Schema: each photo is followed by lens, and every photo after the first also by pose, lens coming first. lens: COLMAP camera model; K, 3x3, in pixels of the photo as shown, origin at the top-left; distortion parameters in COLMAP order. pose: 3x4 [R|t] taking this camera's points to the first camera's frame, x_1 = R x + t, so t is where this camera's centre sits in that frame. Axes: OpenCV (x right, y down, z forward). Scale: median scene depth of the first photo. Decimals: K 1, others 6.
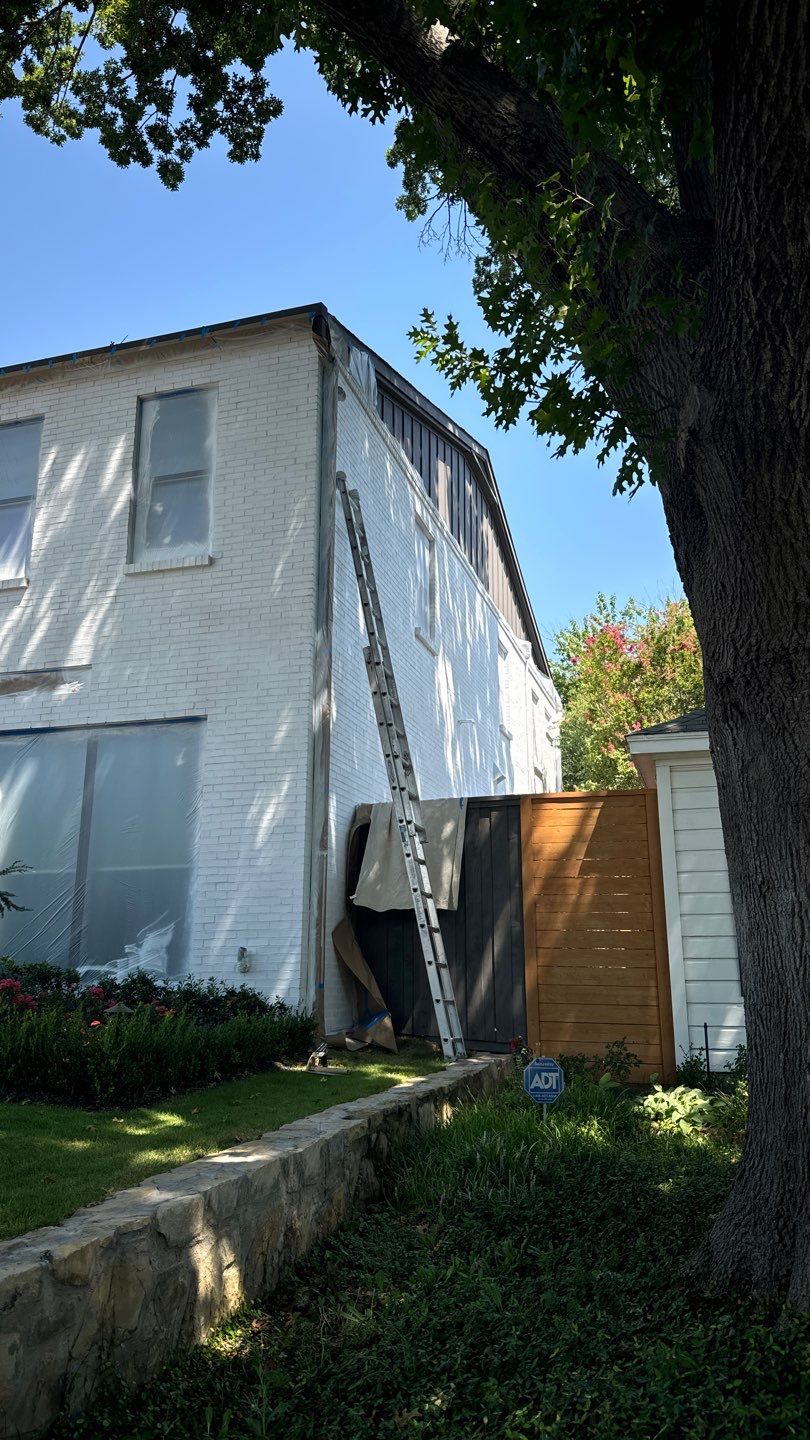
lens RADIAL K [[1001.3, 0, 405.5], [0, 1001.3, 729.0], [0, 0, 1]] dist [0.080220, -0.151027]
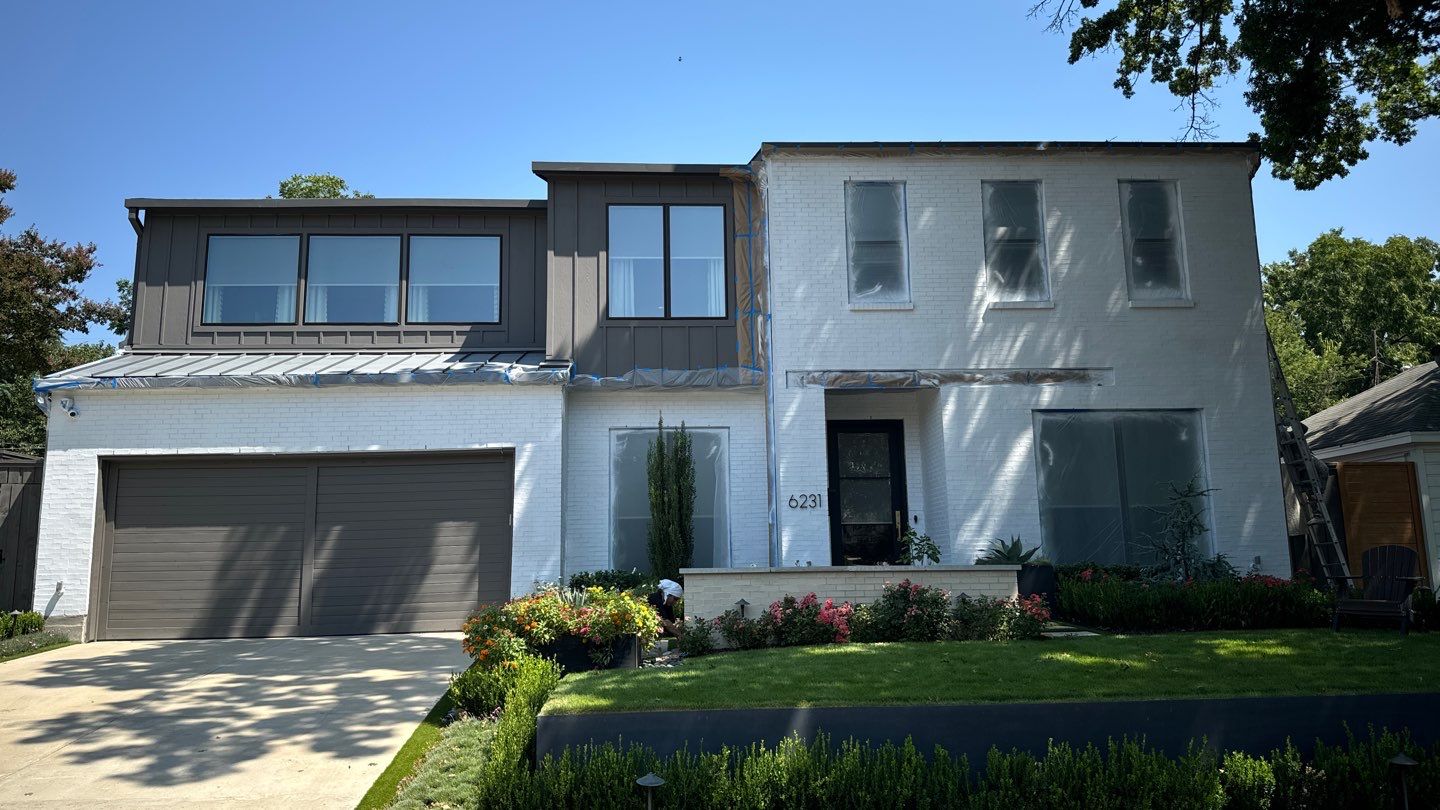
lens RADIAL K [[990.4, 0, 726.2], [0, 990.4, 411.1], [0, 0, 1]] dist [0.123592, -0.150041]
pose [[0.938135, 0.034852, 0.344512, -1.355734], [-0.058400, 0.996595, 0.058209, -0.054199], [-0.341311, -0.074727, 0.936975, -0.194624]]
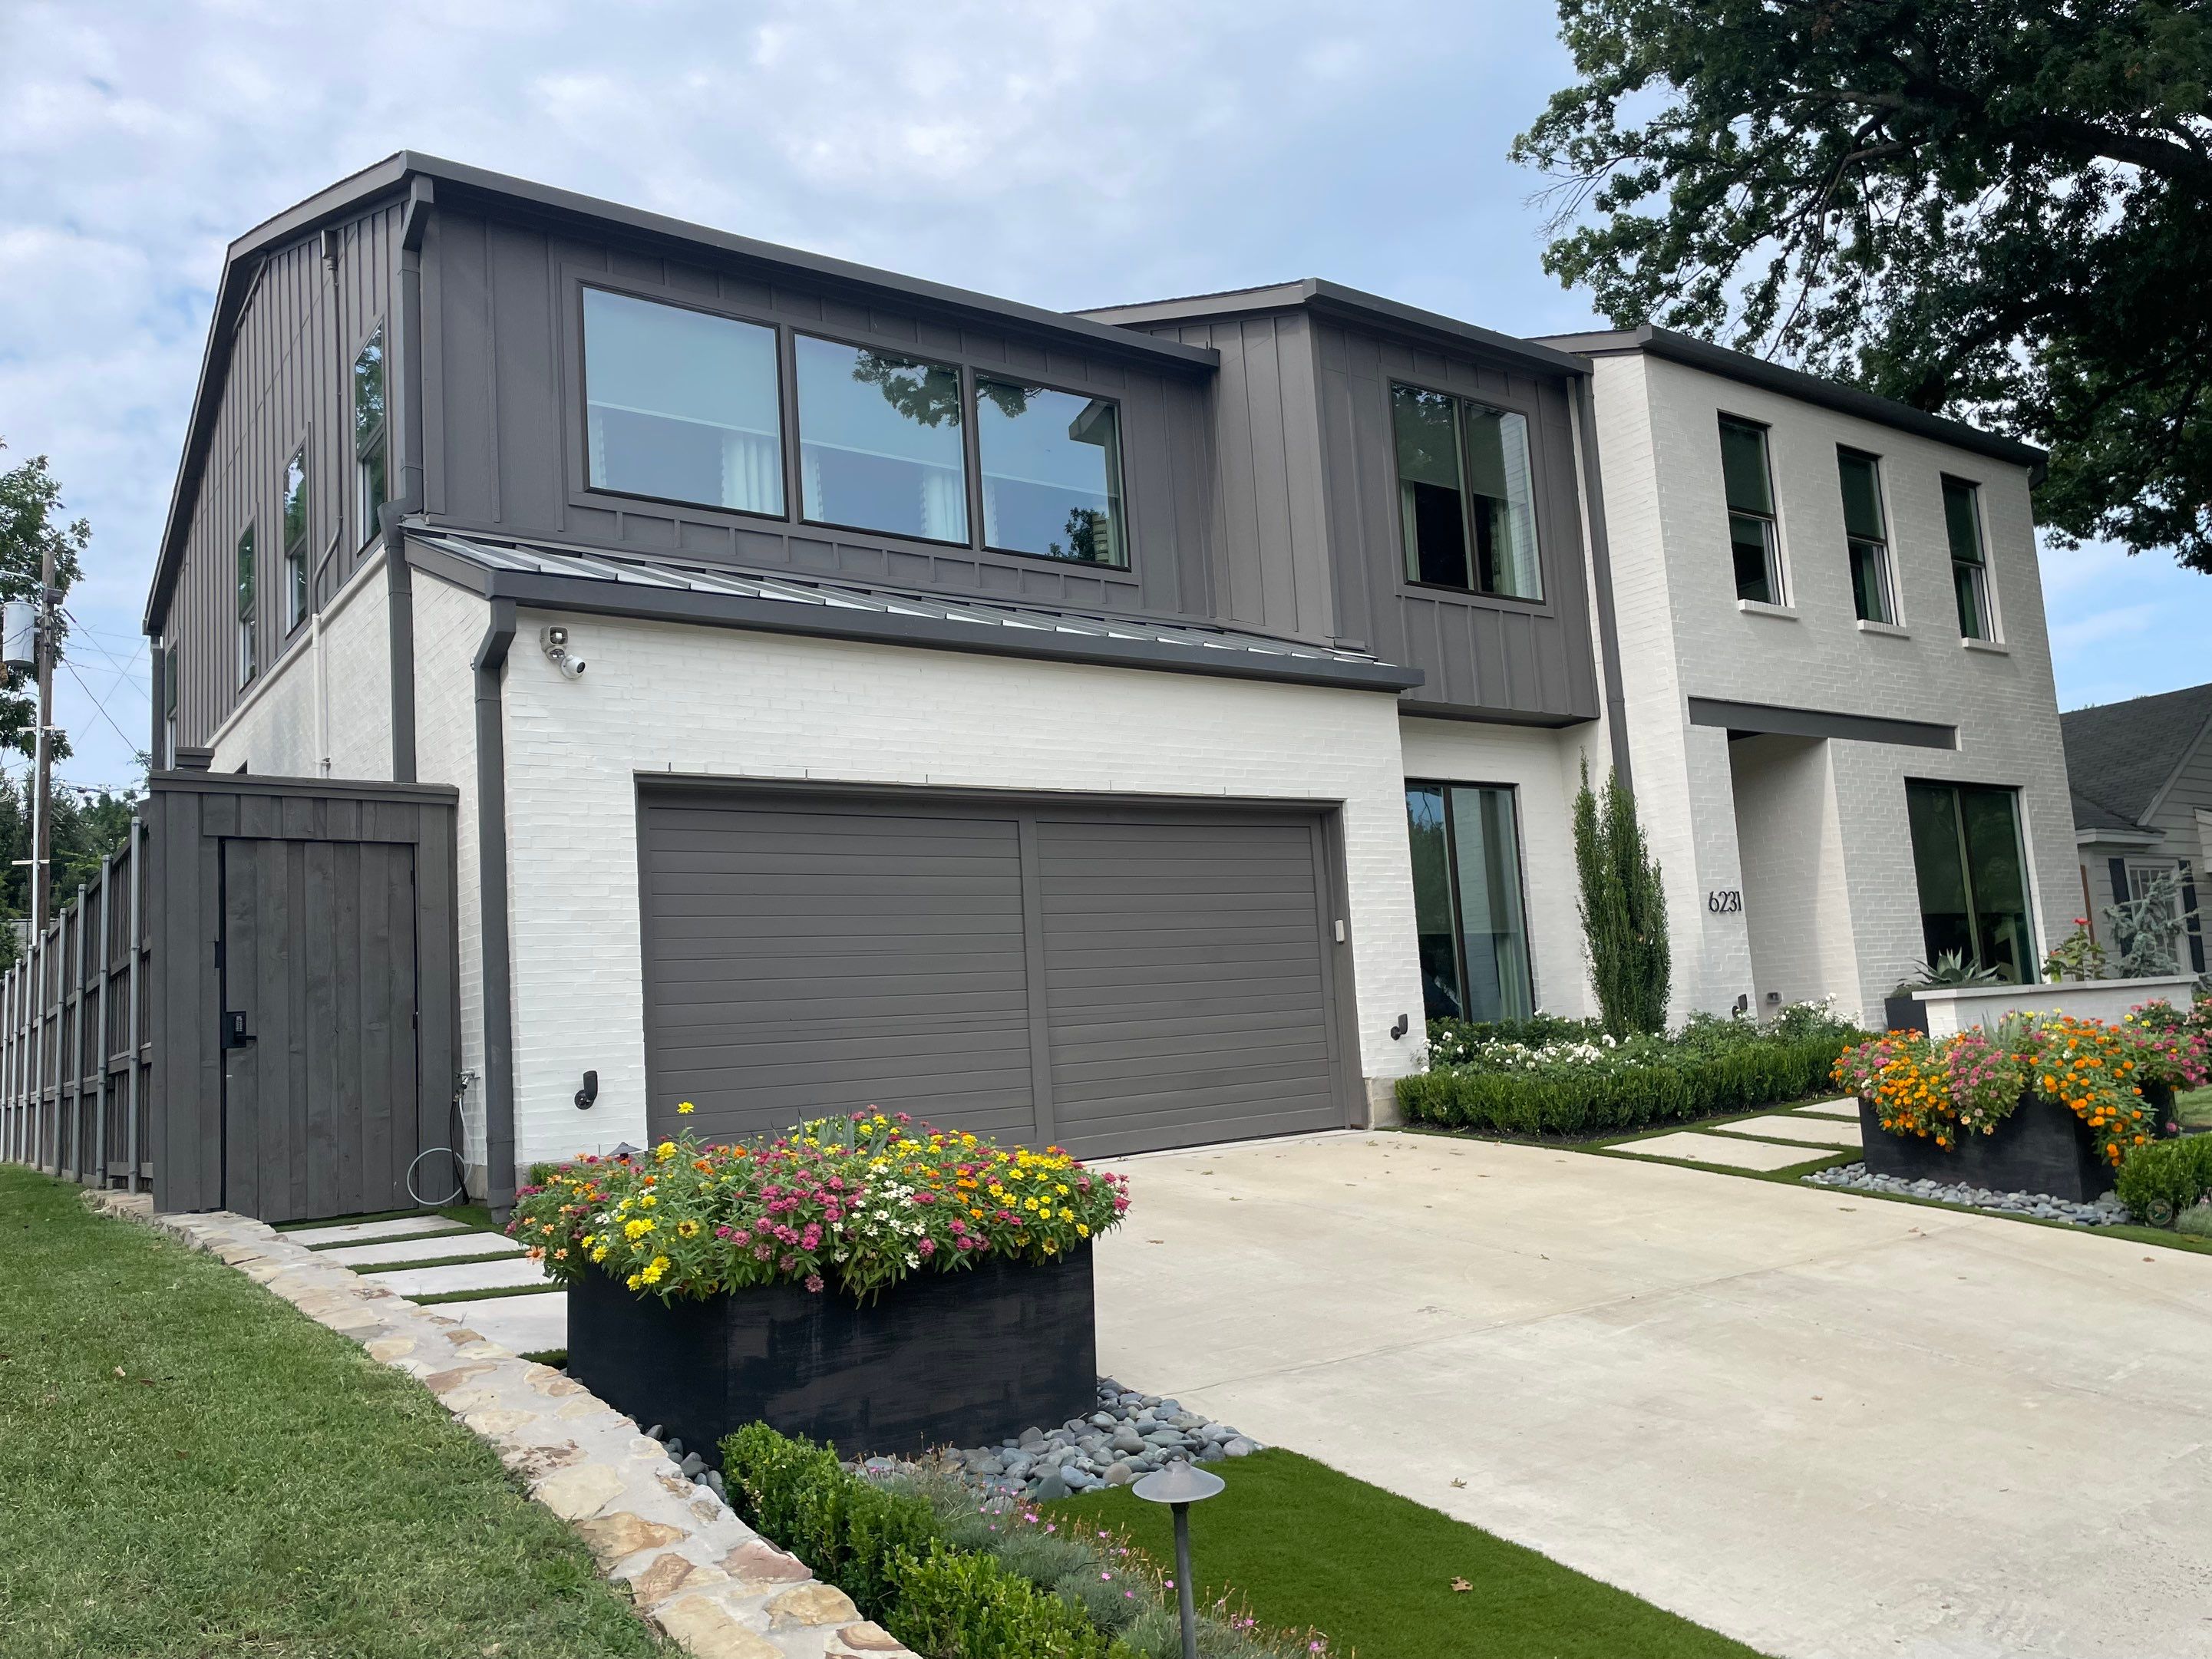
lens RADIAL K [[1647.8, 0, 1117.7], [0, 1647.8, 868.5], [0, 0, 1]] dist [0.074833, -0.095579]
pose [[0.596489, 0.041402, 0.801553, -2.312455], [-0.117236, 0.992452, 0.035980, 0.131272], [-0.794013, -0.115432, 0.596840, 0.629046]]
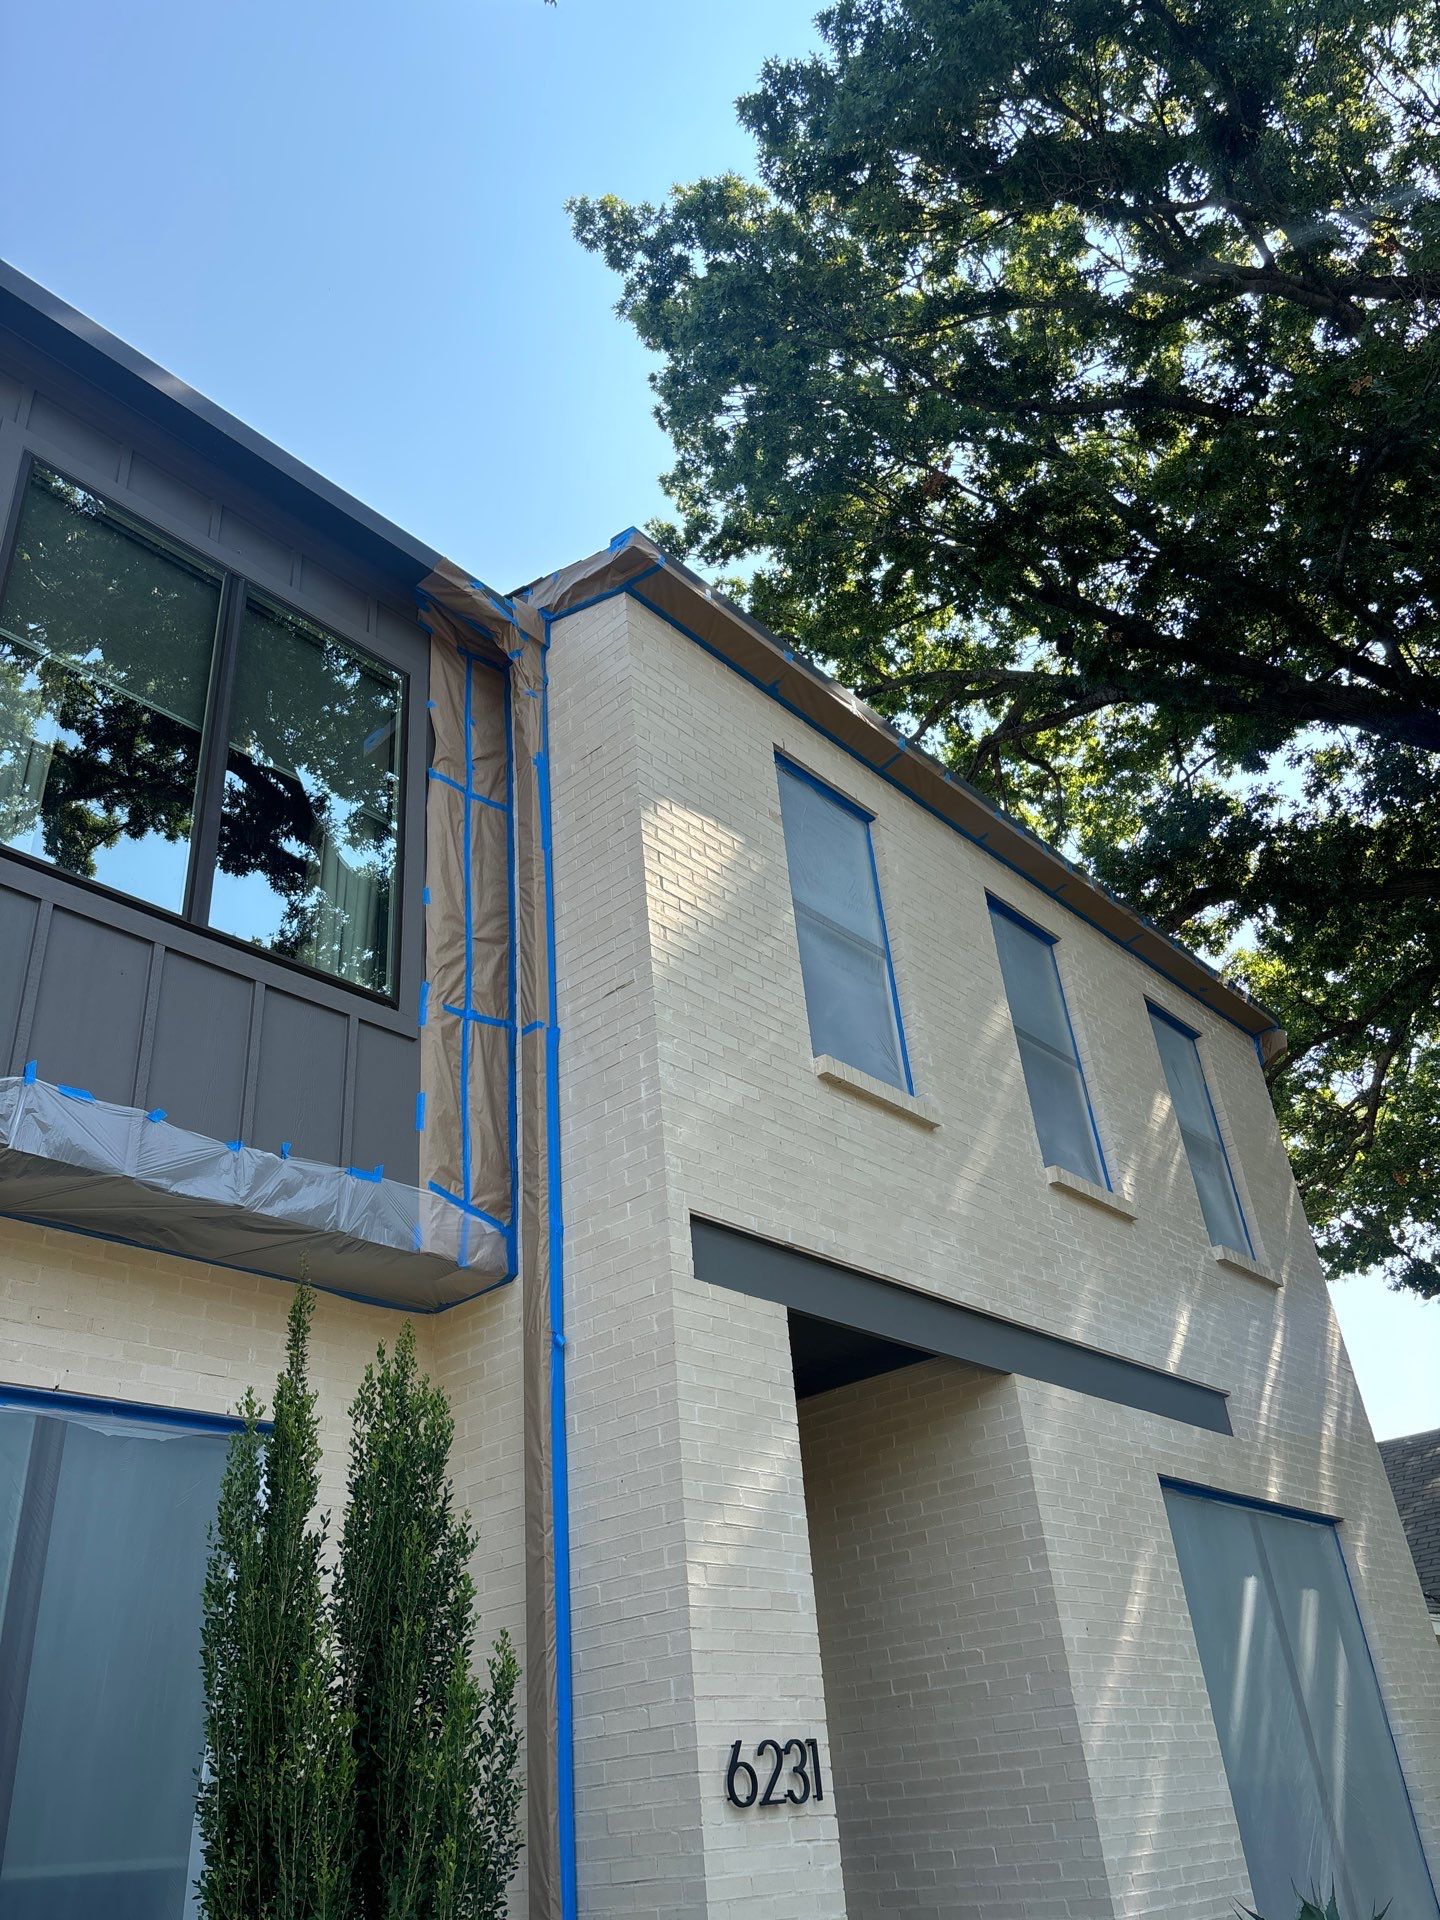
lens RADIAL K [[1456.4, 0, 723.3], [0, 1456.4, 970.5], [0, 0, 1]] dist [0.082302, -0.097706]
pose [[0.413992, 0.431566, 0.801474, -1.270399], [-0.132580, 0.899668, -0.415957, 0.118045], [-0.900574, 0.065944, 0.429672, 0.880313]]
